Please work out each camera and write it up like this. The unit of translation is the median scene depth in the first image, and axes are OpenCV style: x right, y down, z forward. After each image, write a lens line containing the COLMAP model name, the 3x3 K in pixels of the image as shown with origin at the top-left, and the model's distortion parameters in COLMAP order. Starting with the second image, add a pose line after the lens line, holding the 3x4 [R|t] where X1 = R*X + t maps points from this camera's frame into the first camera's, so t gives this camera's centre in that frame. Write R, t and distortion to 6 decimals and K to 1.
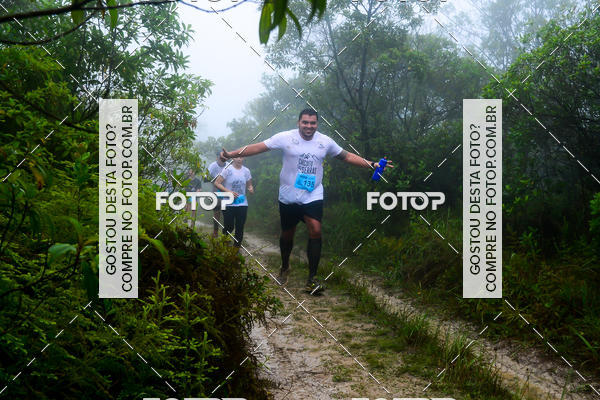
lens RADIAL K [[1040.7, 0, 299.4], [0, 1040.7, 201.0], [0, 0, 1]] dist [0.142674, 0.089977]
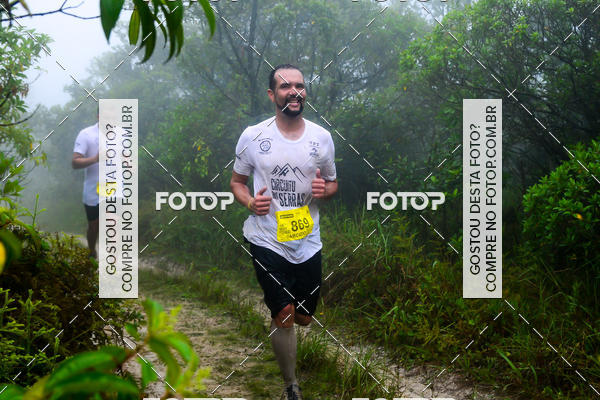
lens RADIAL K [[1141.7, 0, 328.4], [0, 1141.7, 201.0], [0, 0, 1]] dist [0.166426, 0.188012]
pose [[0.990184, 0.004185, 0.139704, -0.000287], [-0.005524, 0.999942, 0.009193, -0.003347], [-0.139658, -0.009874, 0.990151, 0.133659]]
